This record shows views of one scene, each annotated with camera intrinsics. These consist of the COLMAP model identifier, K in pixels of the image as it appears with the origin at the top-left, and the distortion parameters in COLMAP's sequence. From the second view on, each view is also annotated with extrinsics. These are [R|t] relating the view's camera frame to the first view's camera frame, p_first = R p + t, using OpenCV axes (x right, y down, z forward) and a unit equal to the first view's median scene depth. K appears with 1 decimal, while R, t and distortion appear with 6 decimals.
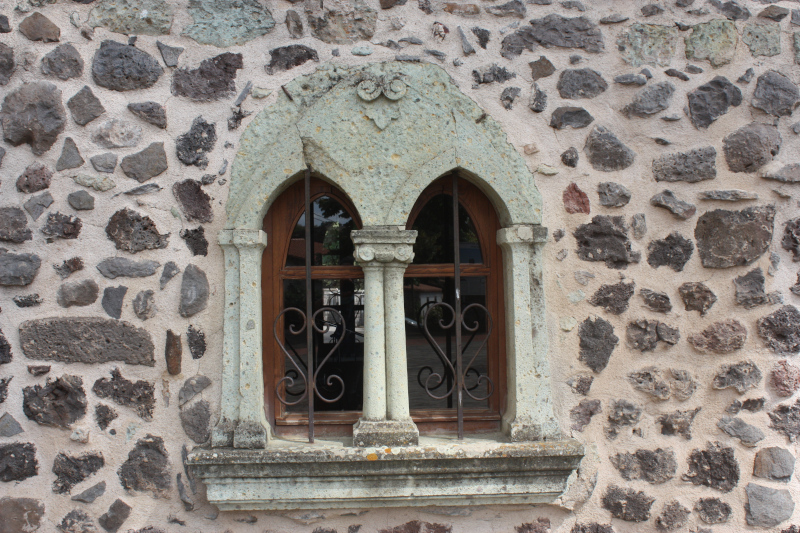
lens RADIAL K [[918.2, 0, 399.0], [0, 918.2, 266.8], [0, 0, 1]] dist [-0.073020, 0.000000]
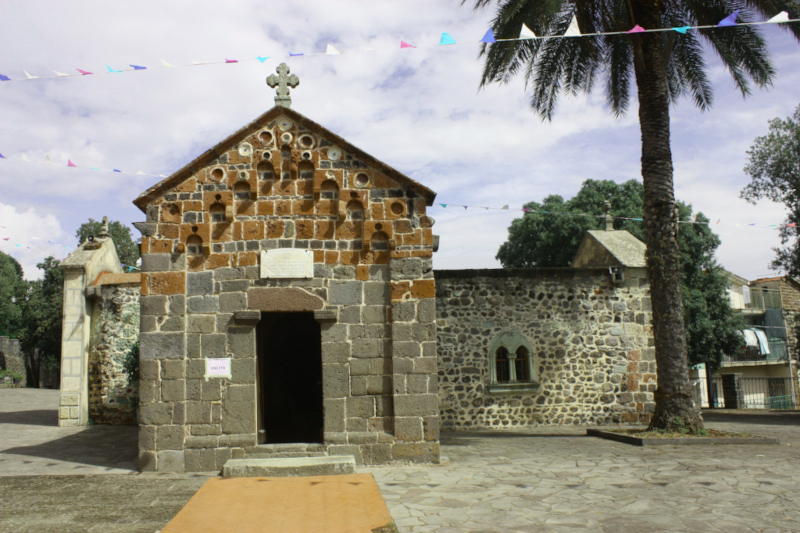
lens RADIAL K [[703.2, 0, 400.1], [0, 703.2, 267.0], [0, 0, 1]] dist [-0.018269, -0.001303]
pose [[0.997109, -0.007991, 0.075560, -1.287315], [0.015833, 0.994475, -0.103770, -0.157641], [-0.074313, 0.104666, 0.991727, -4.418431]]
